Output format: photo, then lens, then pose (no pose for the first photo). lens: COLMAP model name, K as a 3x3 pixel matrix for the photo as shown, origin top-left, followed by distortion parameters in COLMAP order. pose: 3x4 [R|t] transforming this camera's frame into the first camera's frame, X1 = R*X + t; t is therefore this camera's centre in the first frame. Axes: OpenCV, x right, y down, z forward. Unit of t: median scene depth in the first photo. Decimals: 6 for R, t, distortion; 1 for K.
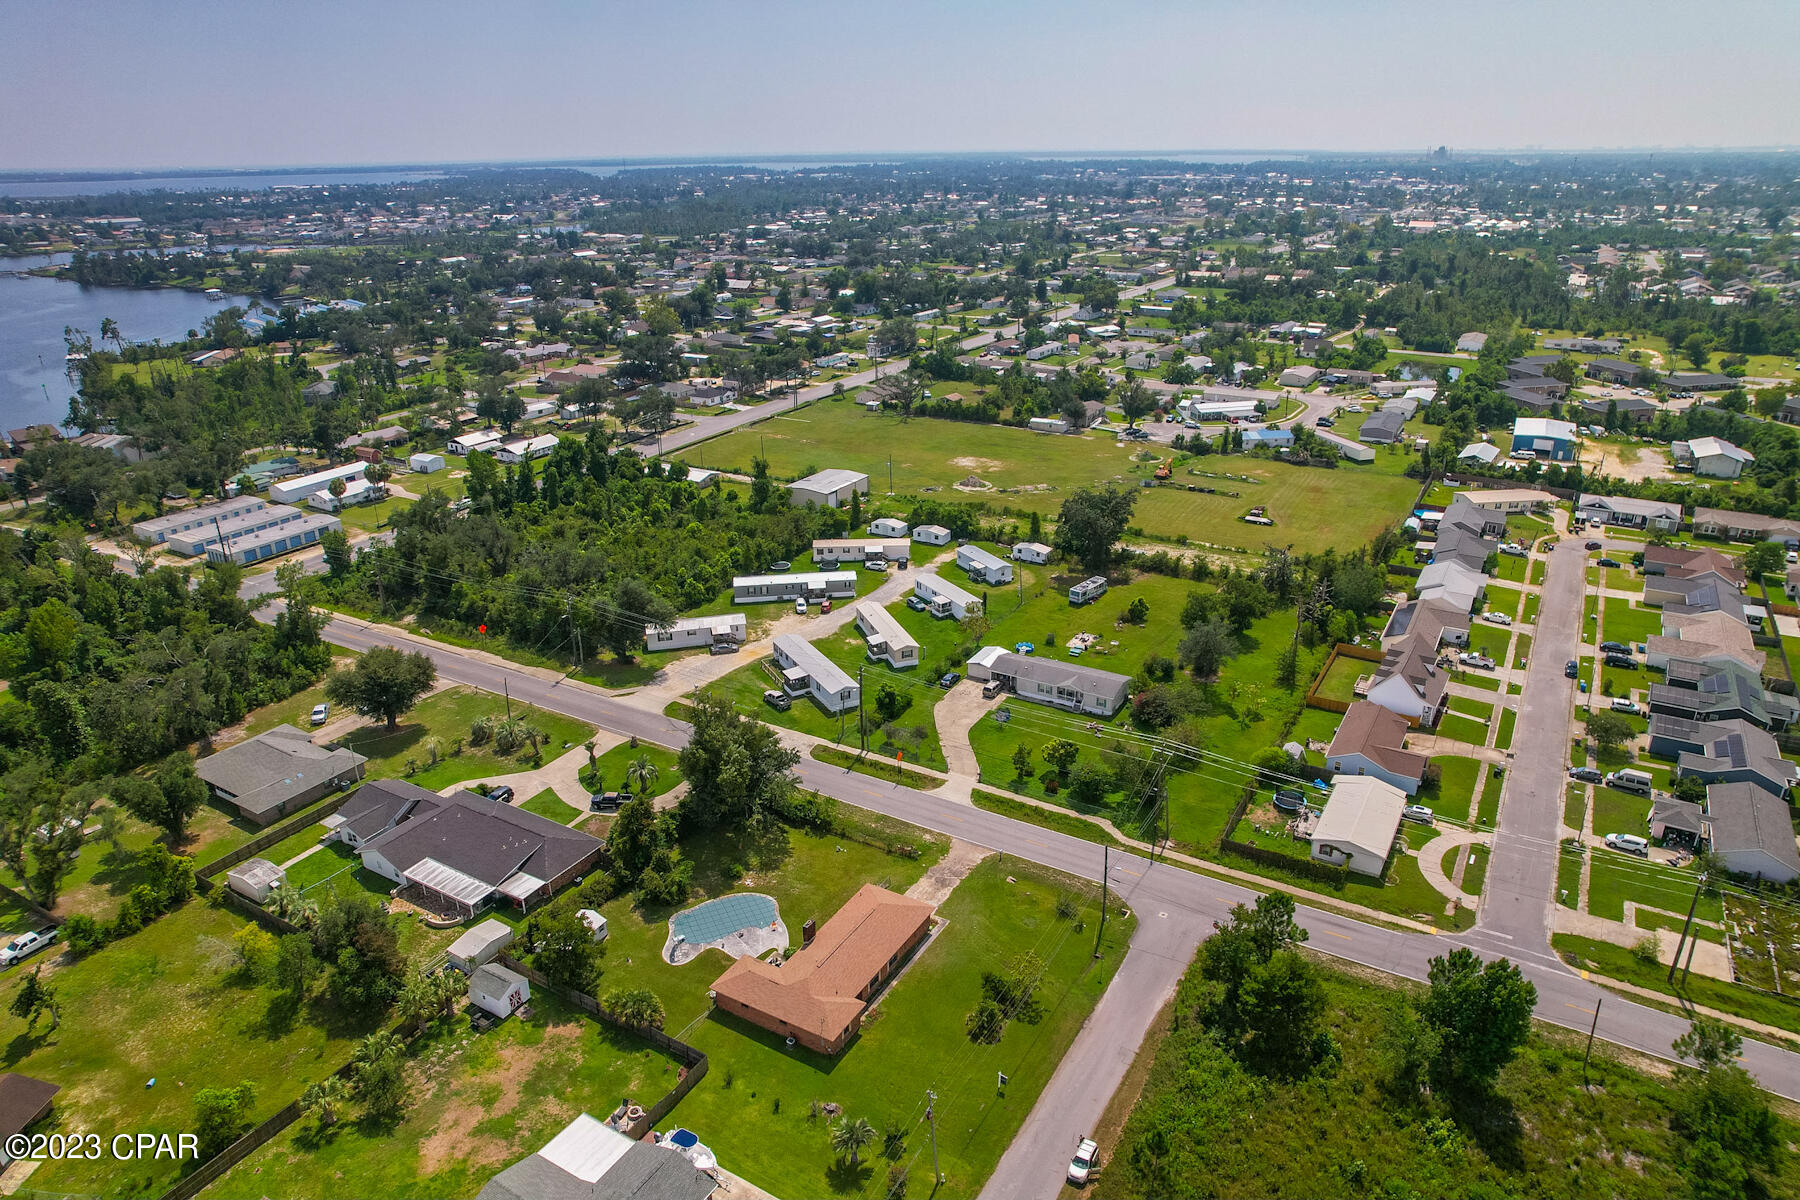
lens RADIAL K [[1151.7, 0, 901.7], [0, 1151.7, 611.9], [0, 0, 1]] dist [-0.069253, 0.058235]
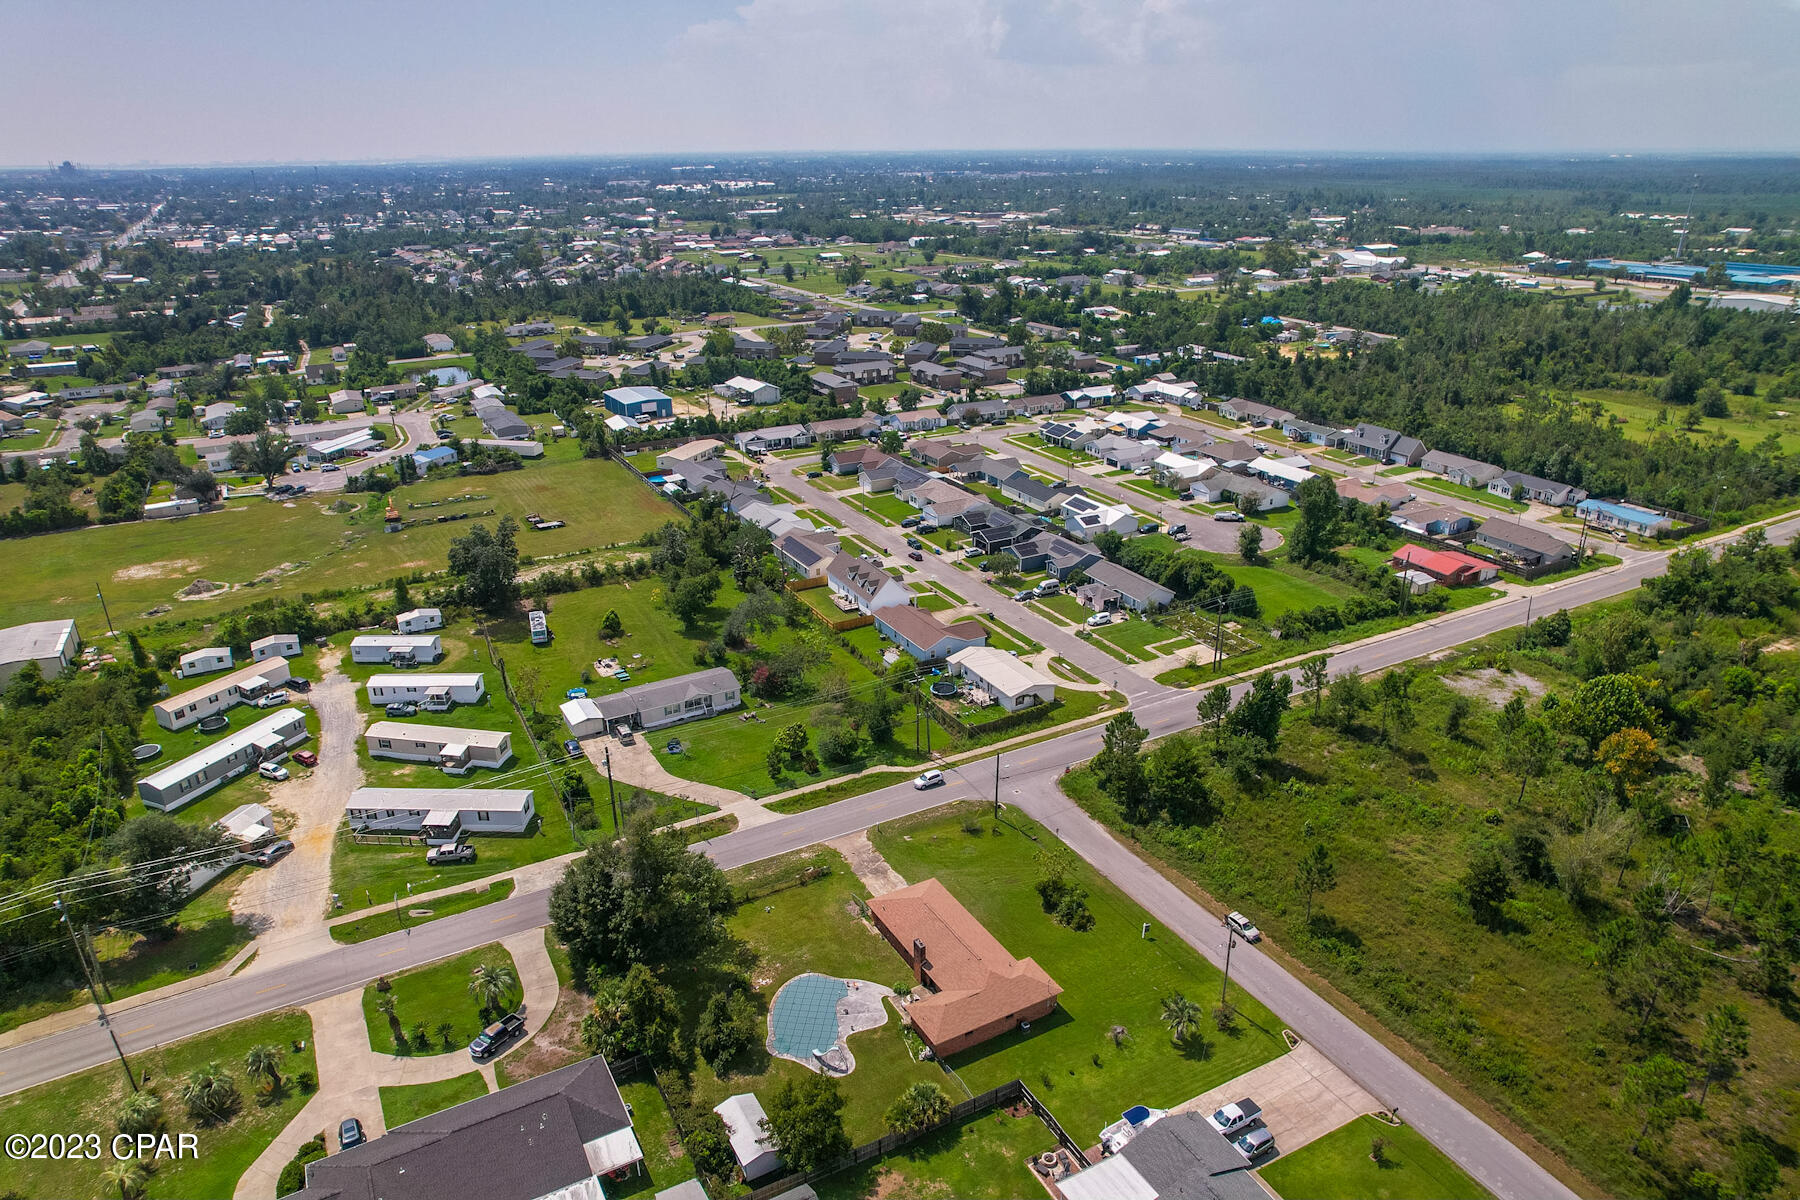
lens RADIAL K [[1151.7, 0, 901.7], [0, 1151.7, 611.9], [0, 0, 1]] dist [-0.069253, 0.058235]
pose [[0.506563, -0.323727, 0.799121, -0.537121], [0.332841, 0.928414, 0.165116, -0.107590], [-0.795368, 0.182339, 0.578050, 0.275393]]
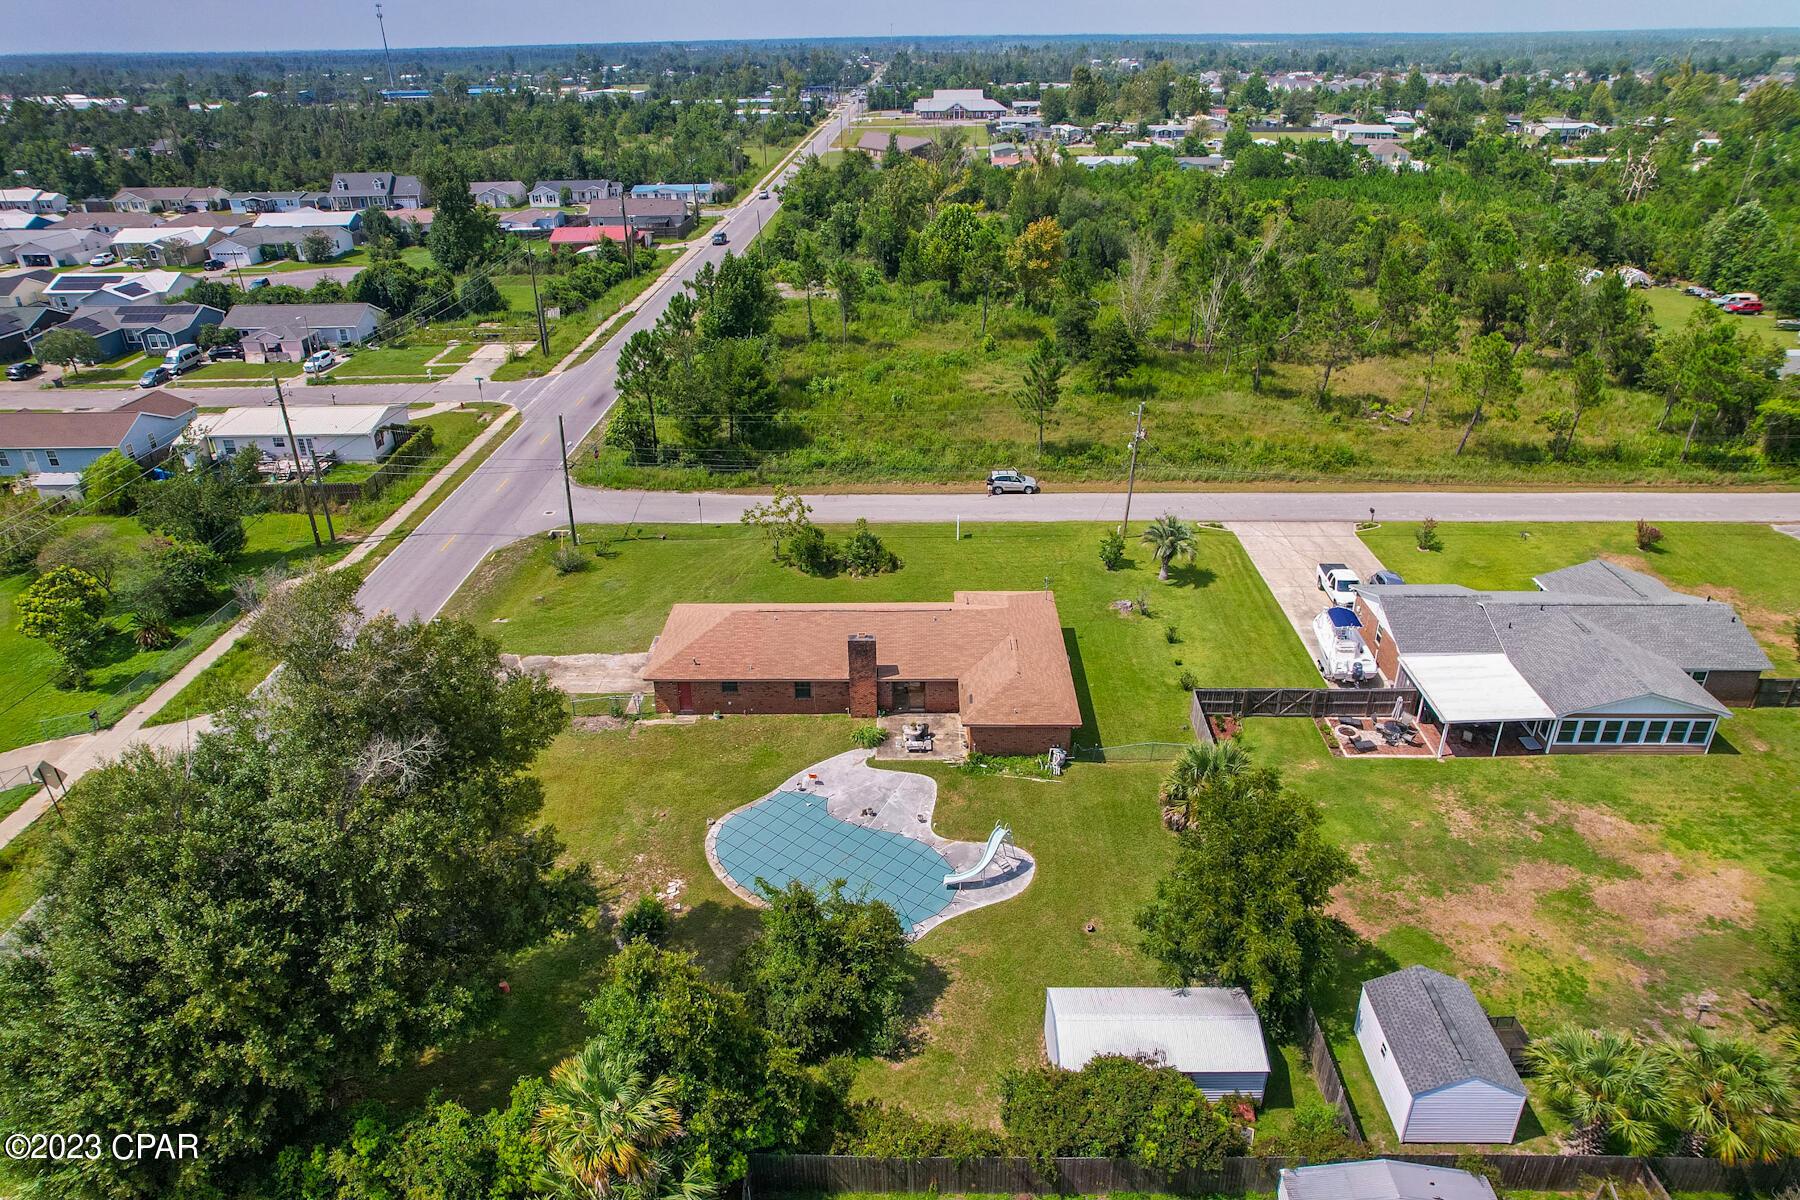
lens RADIAL K [[1151.7, 0, 901.7], [0, 1151.7, 611.9], [0, 0, 1]] dist [-0.069253, 0.058235]
pose [[-0.490918, -0.381011, 0.783473, -0.329190], [0.351489, 0.736239, 0.578280, -0.012809], [-0.797154, 0.559270, -0.227512, 0.756714]]
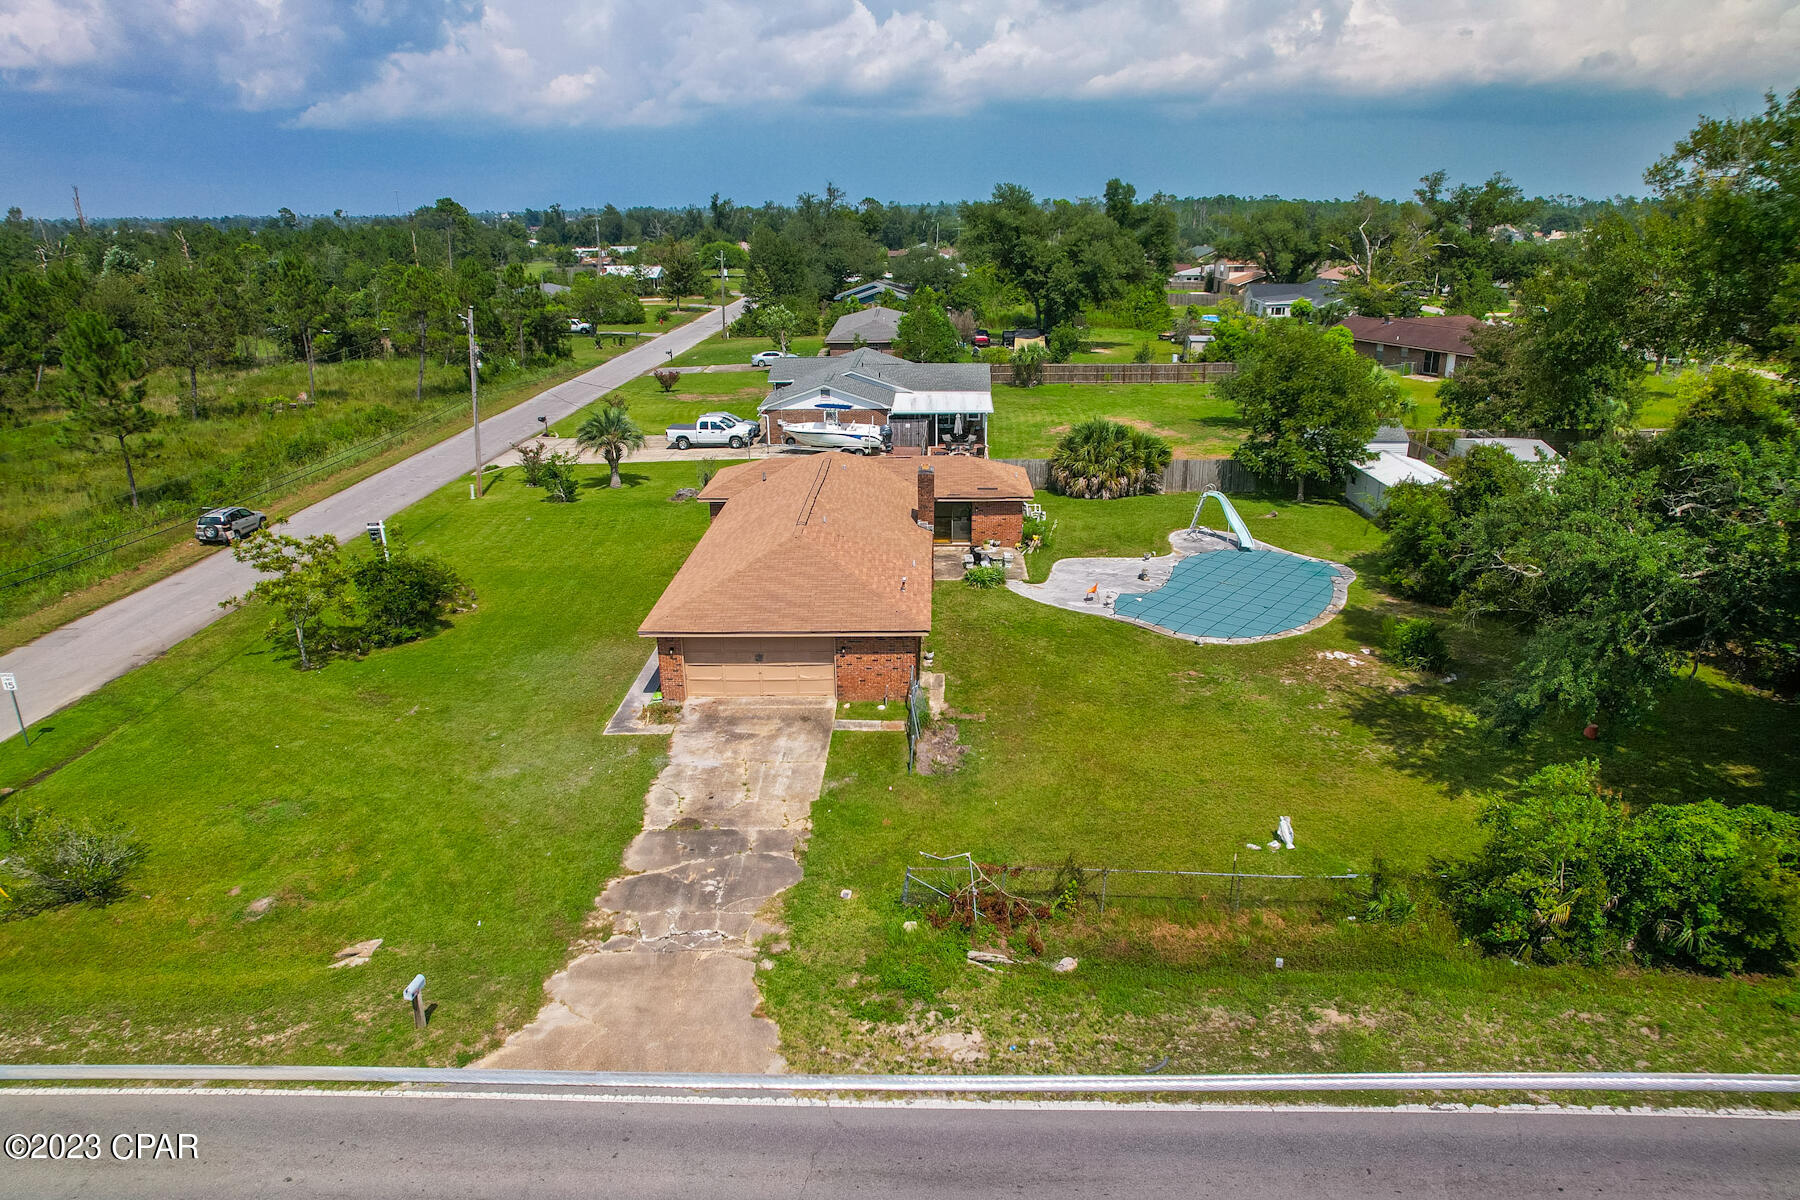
lens RADIAL K [[1151.7, 0, 901.7], [0, 1151.7, 611.9], [0, 0, 1]] dist [-0.069253, 0.058235]
pose [[-0.875483, 0.181793, -0.447751, 0.070324], [-0.165382, 0.757883, 0.631080, 0.050106], [0.454069, 0.626549, -0.633449, 0.873565]]
